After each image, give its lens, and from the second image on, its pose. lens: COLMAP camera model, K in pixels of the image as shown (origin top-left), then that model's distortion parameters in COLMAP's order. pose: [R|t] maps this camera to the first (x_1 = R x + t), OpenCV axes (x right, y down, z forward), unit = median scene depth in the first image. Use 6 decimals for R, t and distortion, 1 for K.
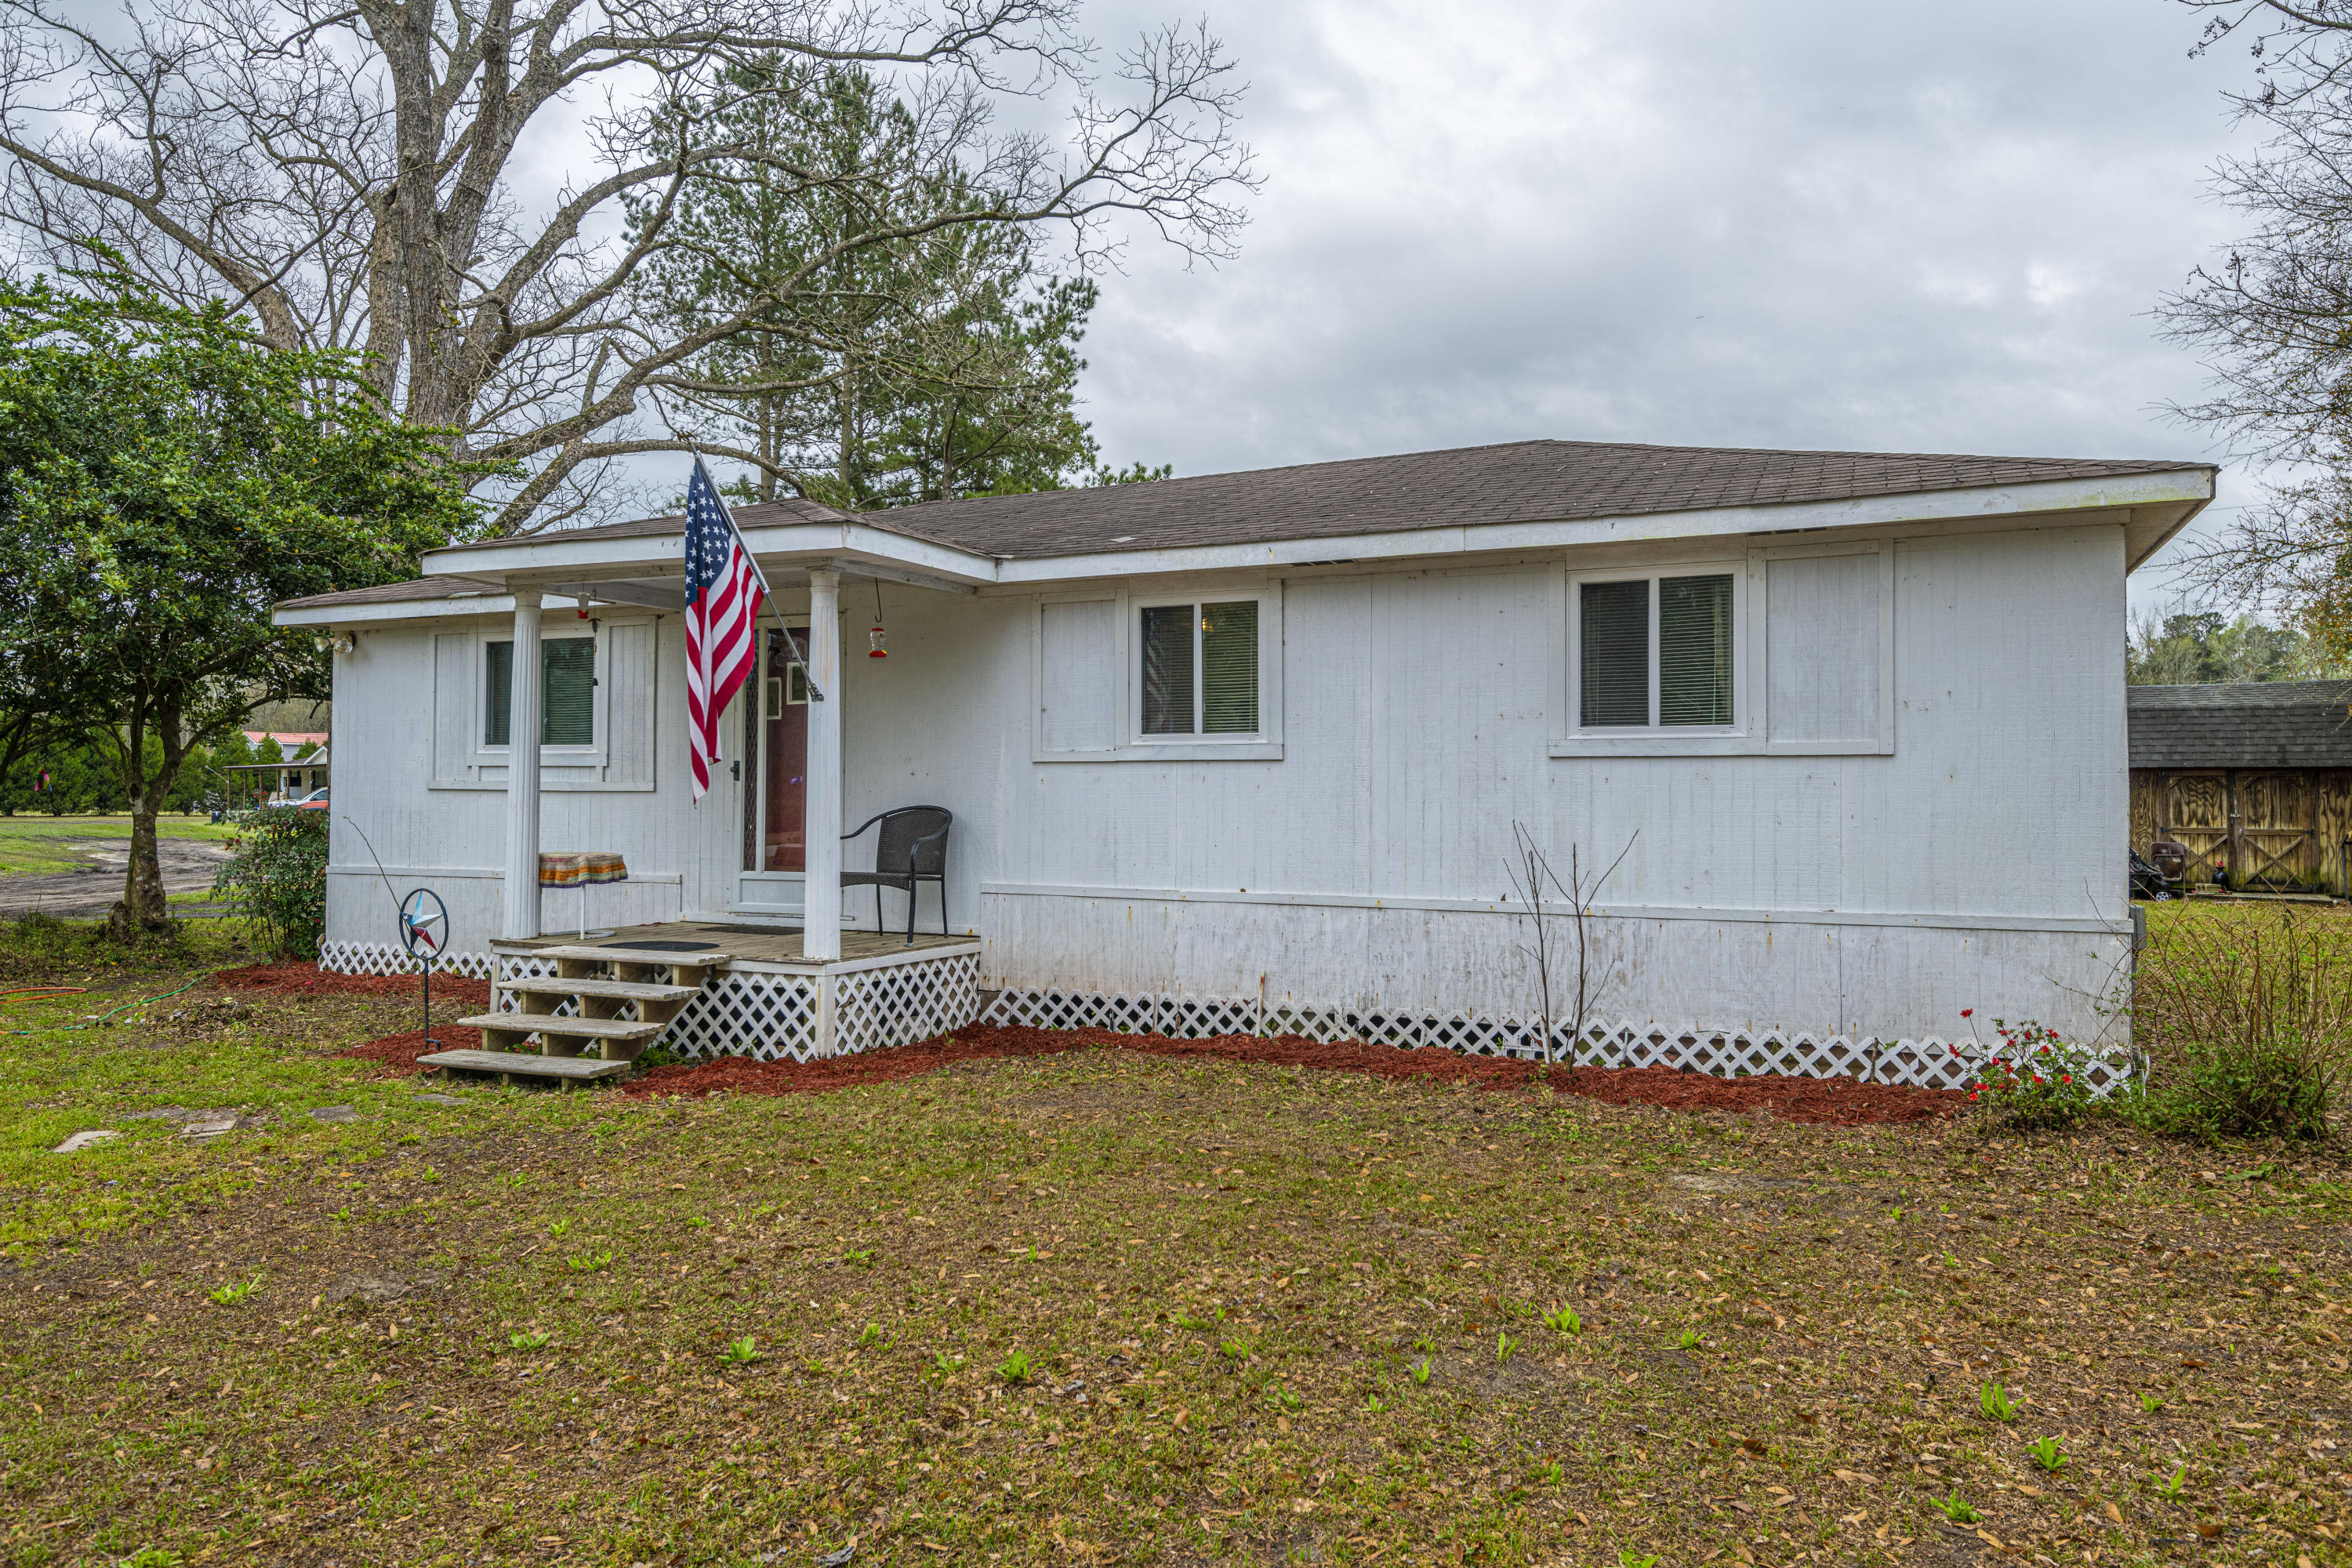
lens RADIAL K [[1531.2, 0, 1178.2], [0, 1531.2, 767.6], [0, 0, 1]] dist [0.026648, -0.005133]
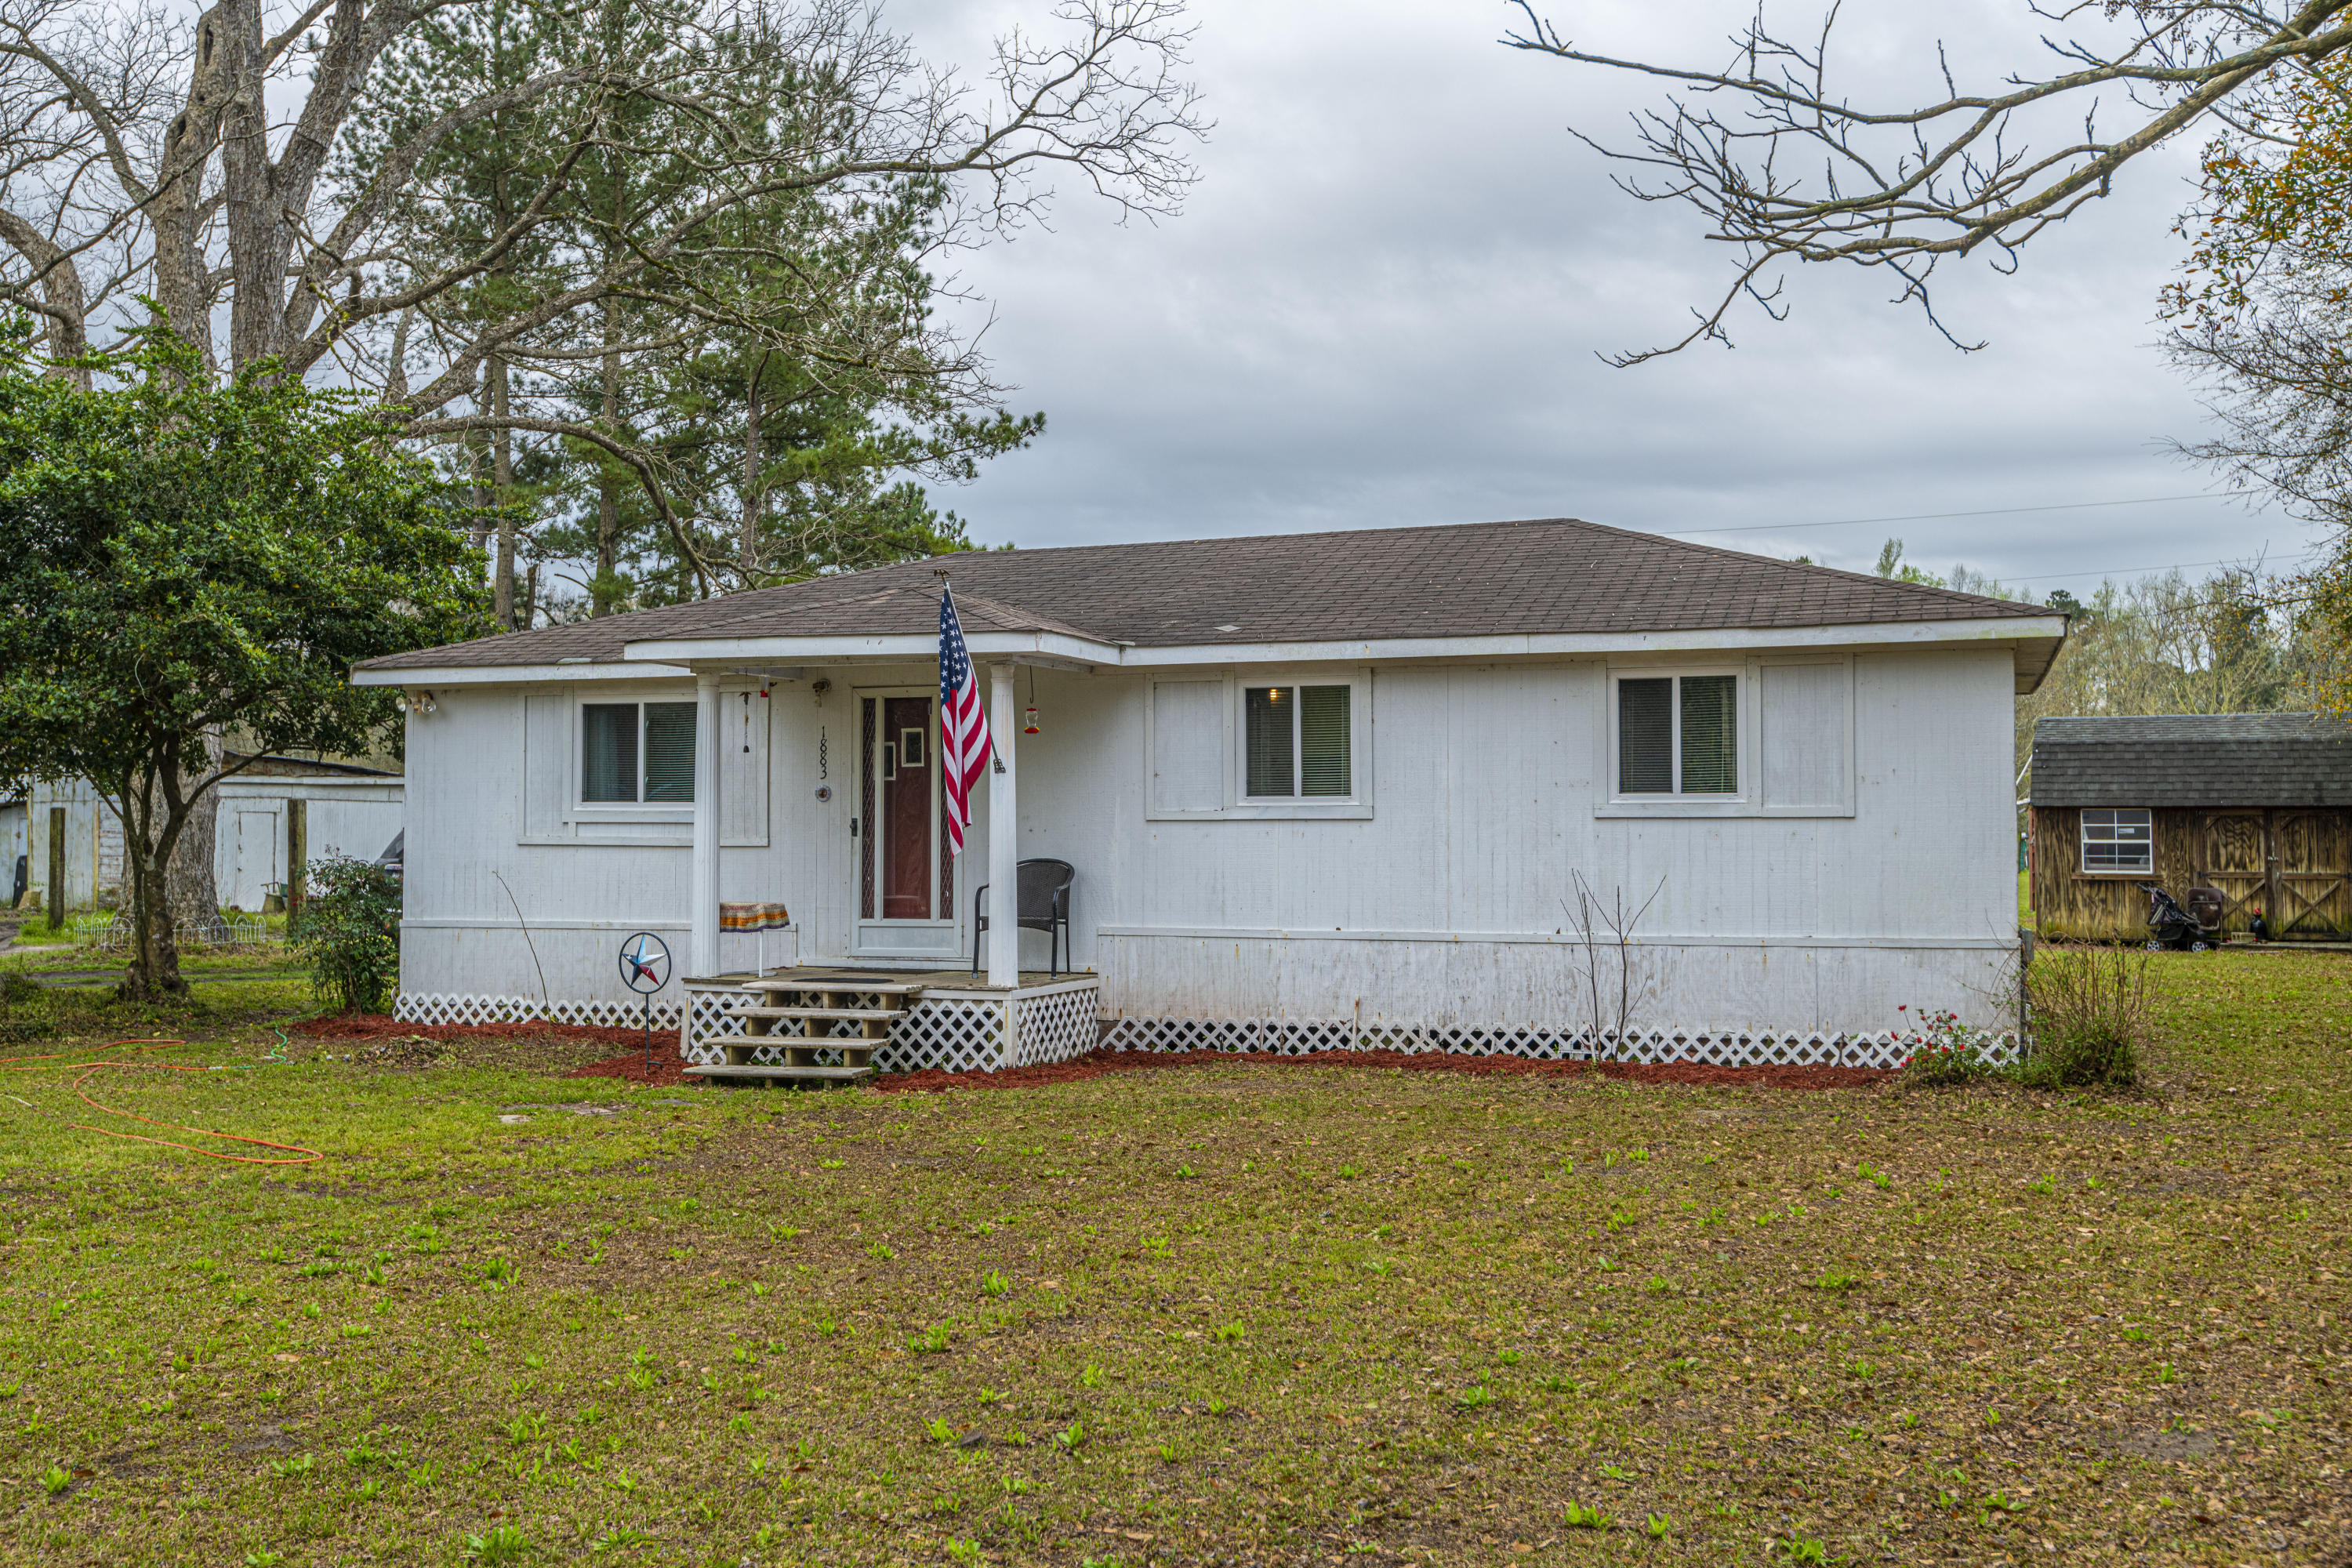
lens RADIAL K [[2267.9, 0, 1168.1], [0, 2267.9, 770.3], [0, 0, 1]] dist [0.019222, 0.000000]
pose [[0.995529, -0.001749, 0.094444, -0.252019], [0.002659, 0.999951, -0.009510, -0.026120], [-0.094423, 0.009719, 0.995485, -0.730689]]
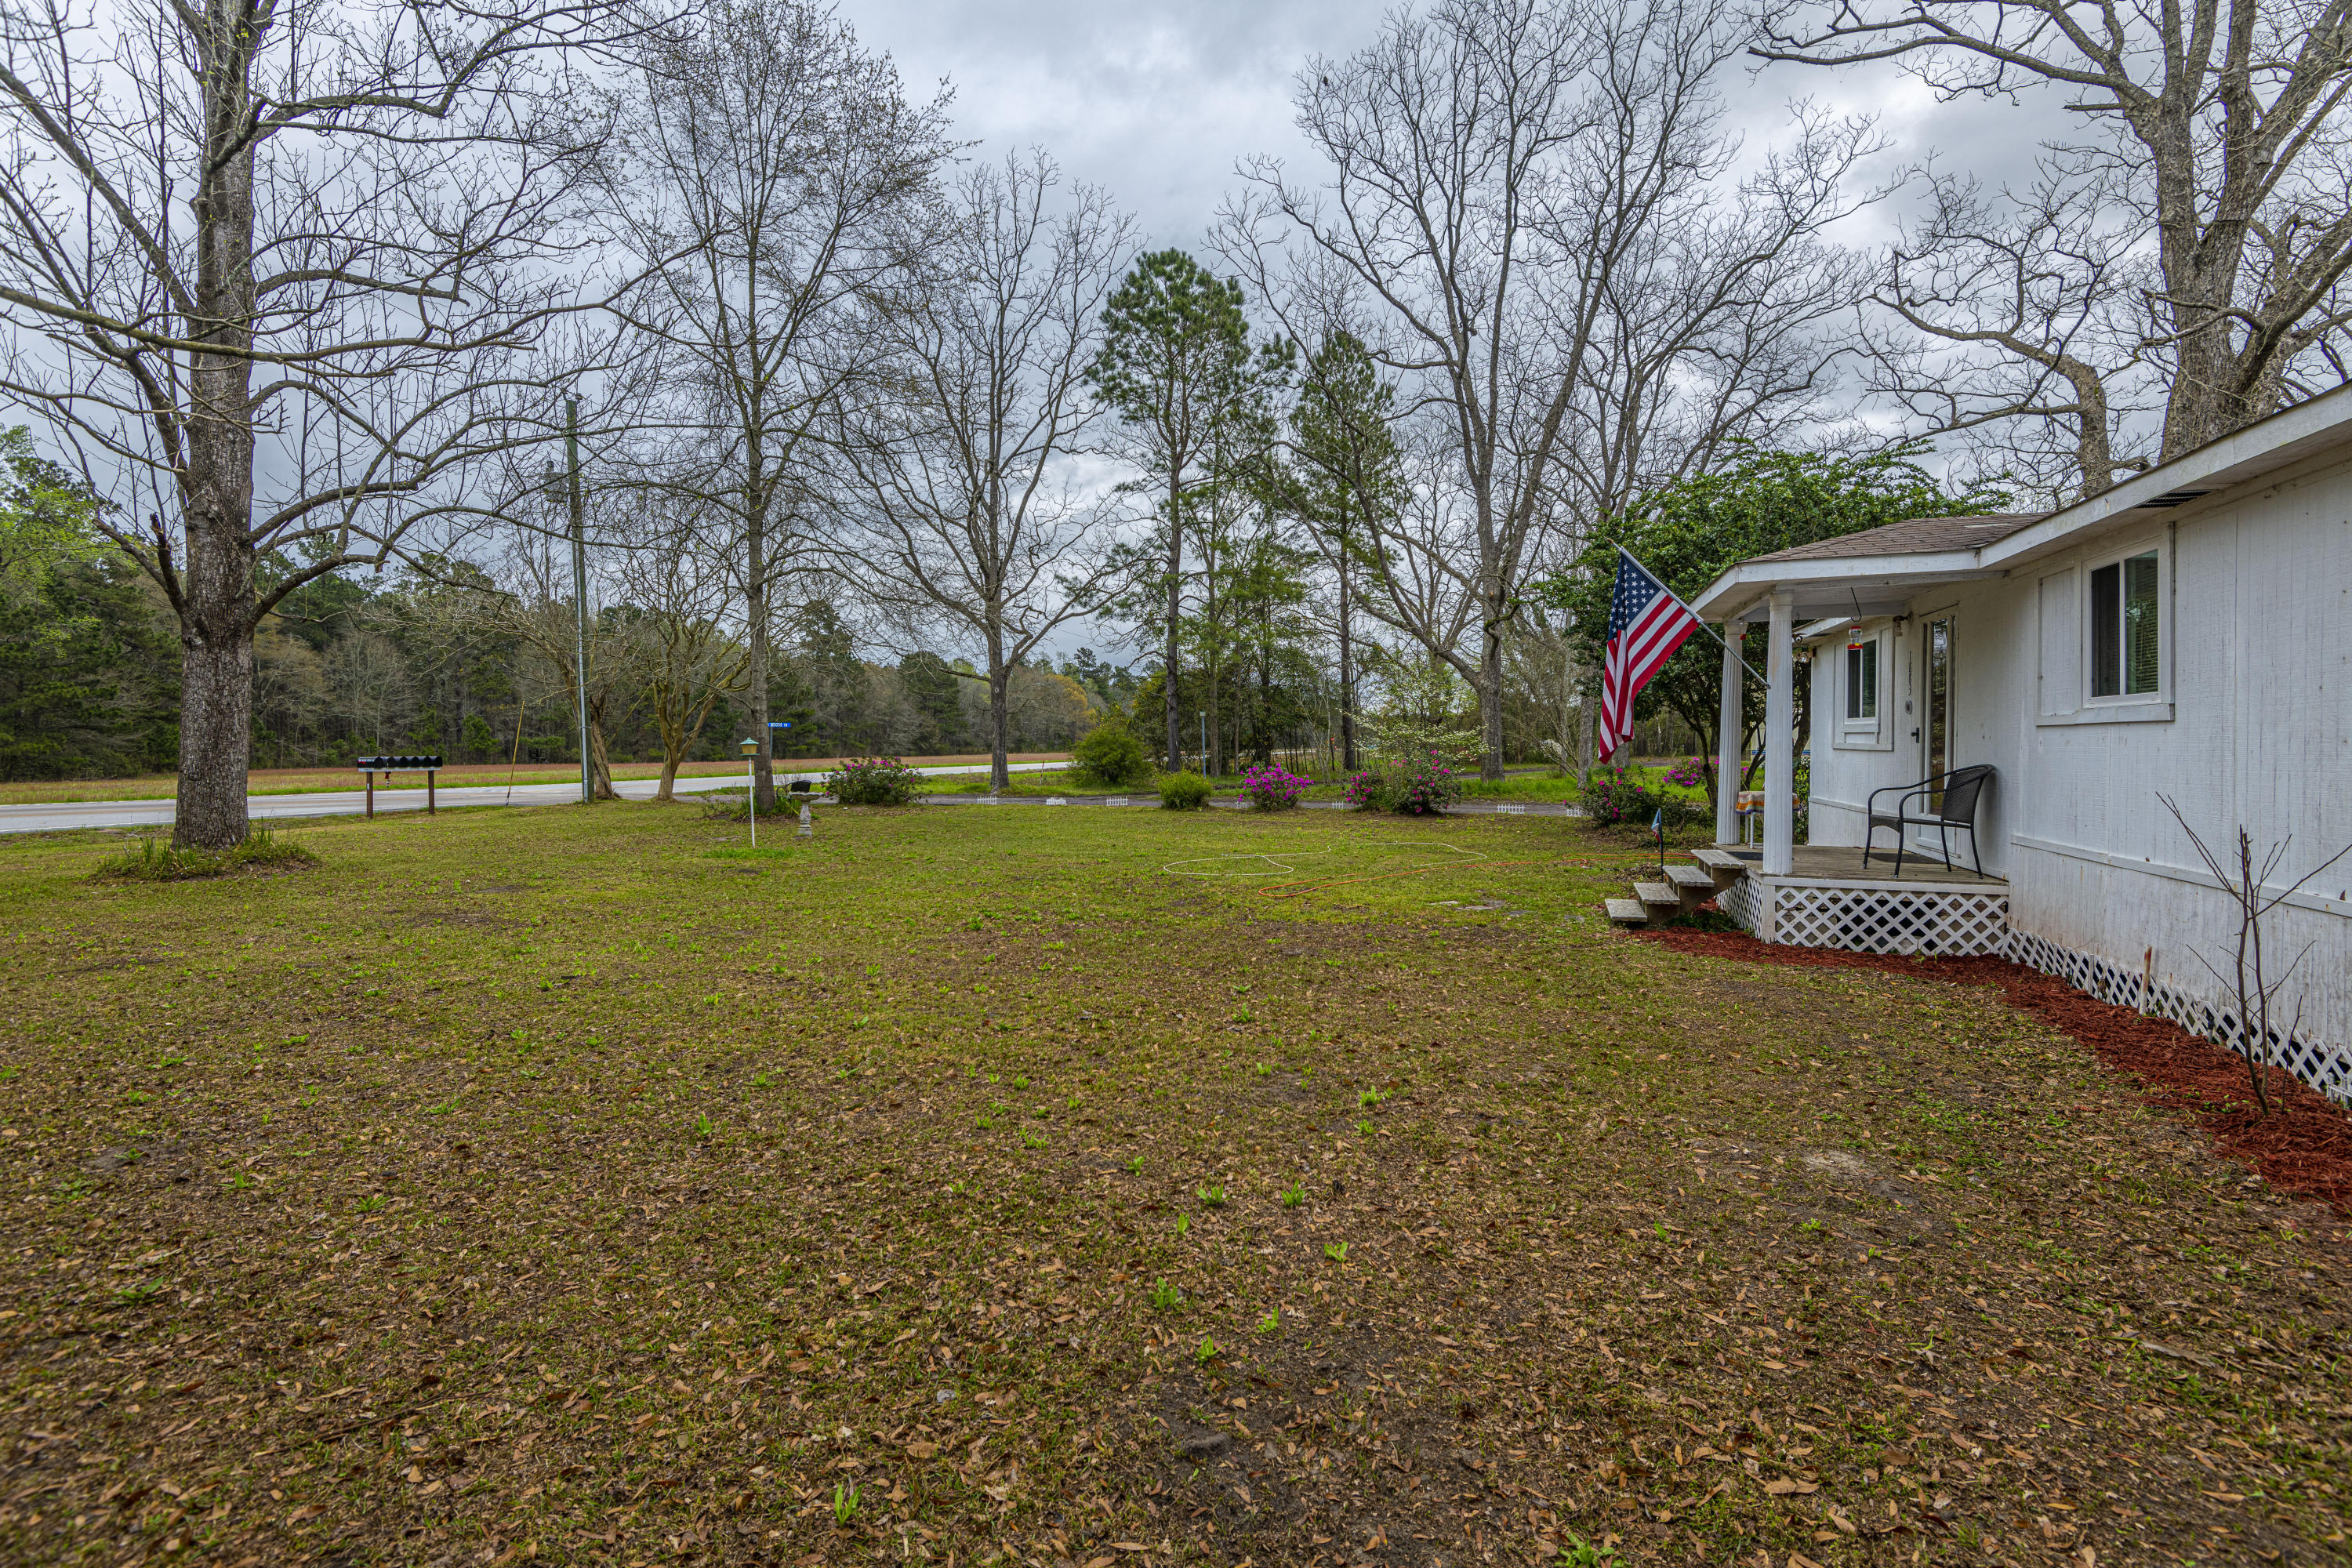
lens RADIAL K [[1056.2, 0, 1190.8], [0, 1056.2, 768.7], [0, 0, 1]] dist [0.027824, -0.005272]
pose [[0.093780, 0.014952, -0.995481, 0.637443], [0.023448, 0.999577, 0.017222, -0.000607], [0.995317, -0.024957, 0.093390, 0.351412]]
